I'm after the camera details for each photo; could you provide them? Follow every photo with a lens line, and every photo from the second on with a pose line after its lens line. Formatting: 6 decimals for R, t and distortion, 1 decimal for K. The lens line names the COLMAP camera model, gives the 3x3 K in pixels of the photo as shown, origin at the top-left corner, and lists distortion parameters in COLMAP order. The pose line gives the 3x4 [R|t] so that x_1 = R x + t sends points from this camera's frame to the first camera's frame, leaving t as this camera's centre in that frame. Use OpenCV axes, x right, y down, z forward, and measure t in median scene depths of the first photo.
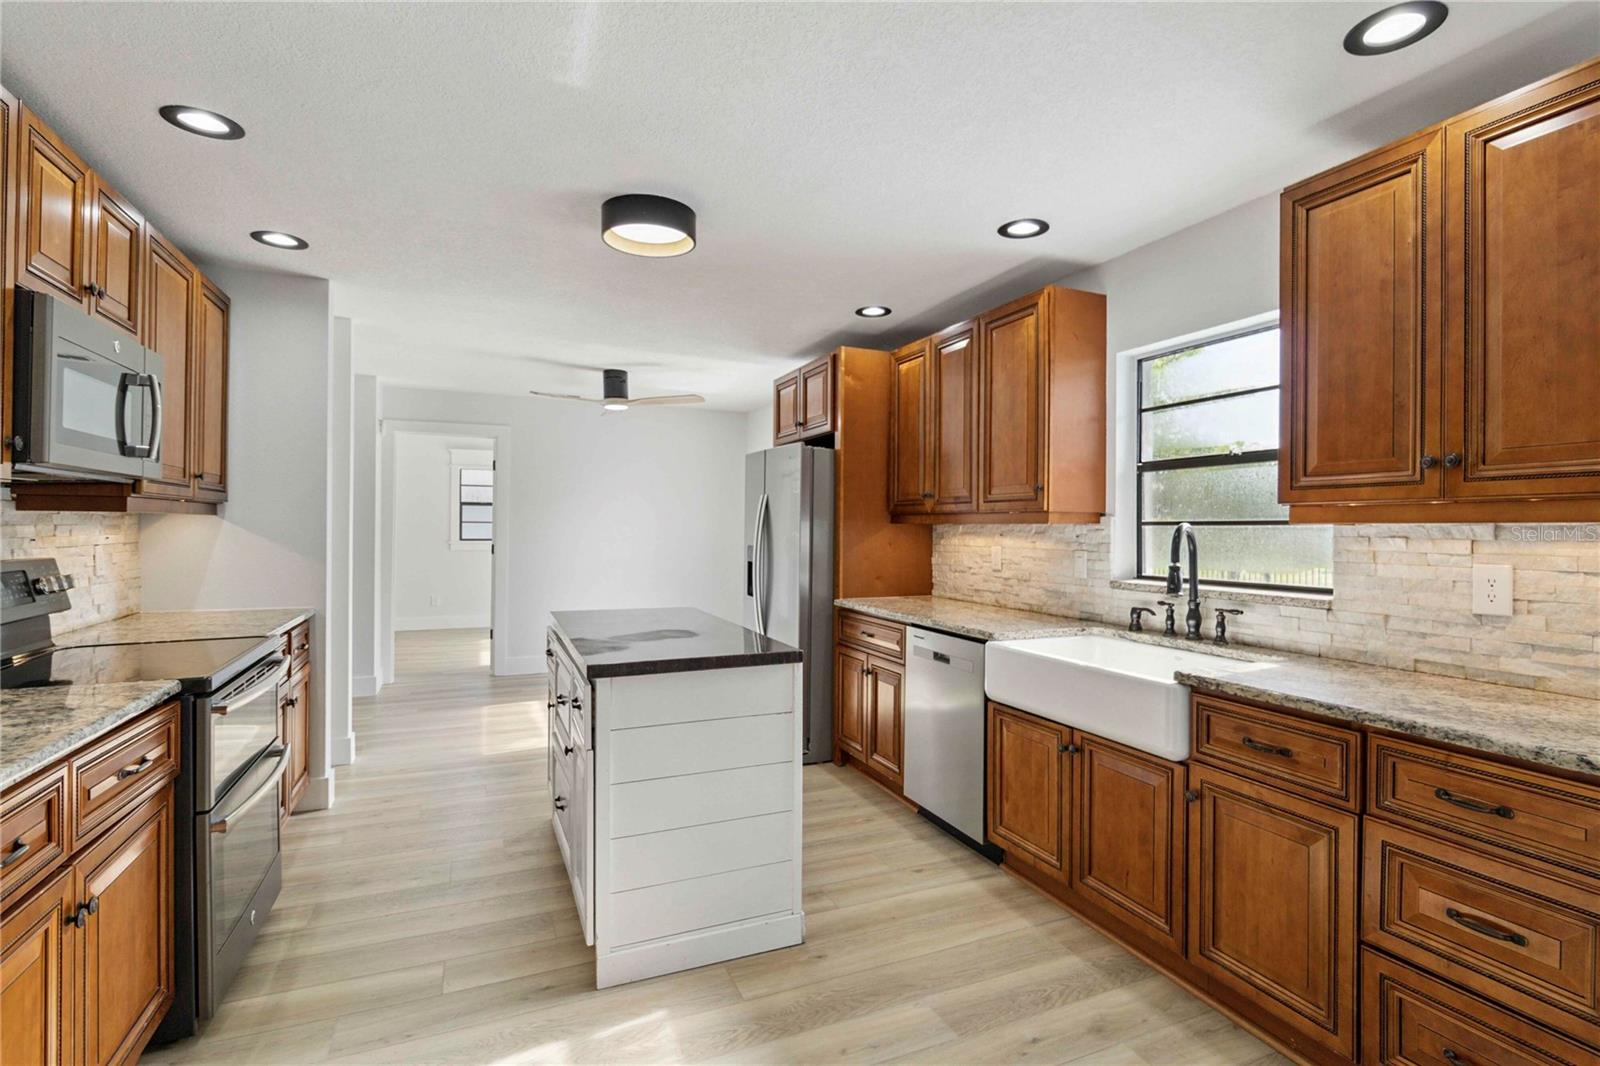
lens RADIAL K [[774.6, 0, 810.2], [0, 774.6, 523.4], [0, 0, 1]] dist [-0.000764, -0.003865]
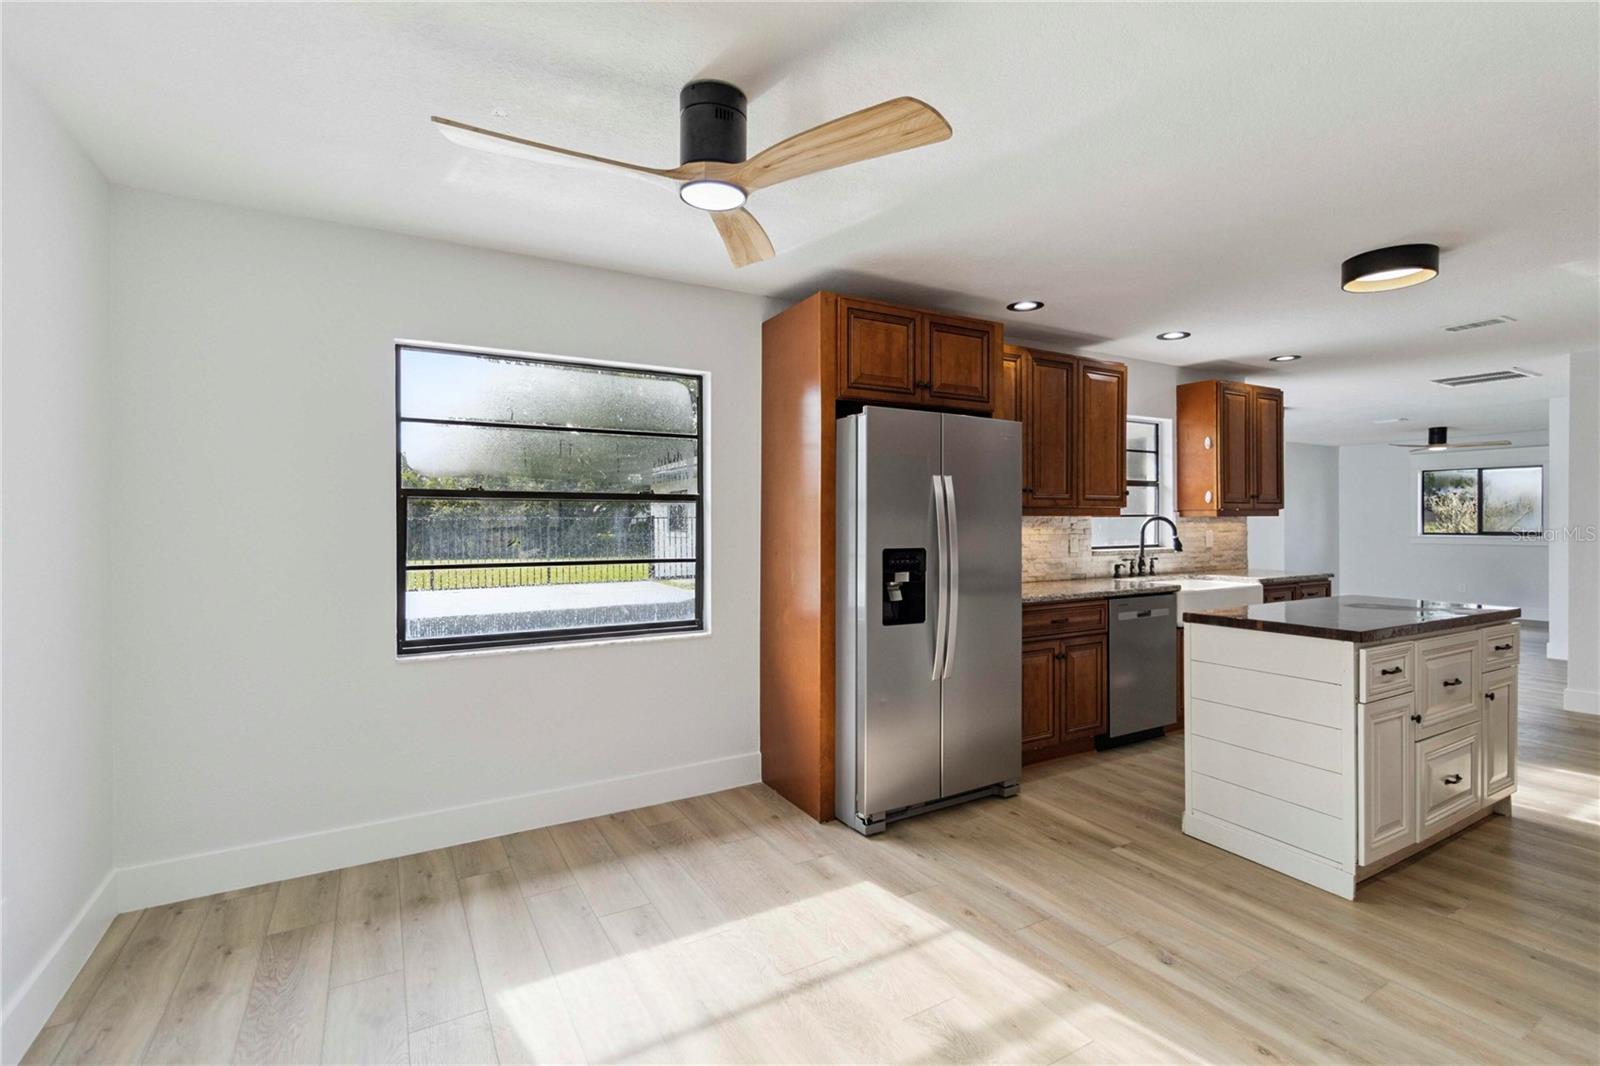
lens RADIAL K [[741.0, 0, 835.6], [0, 741.0, 514.6], [0, 0, 1]] dist [0.002279, 0.000231]
pose [[-0.147003, -0.000155, 0.989136, -1.061781], [-0.005985, 0.999982, -0.000733, 0.000856], [-0.989118, -0.006027, -0.147001, 1.748643]]
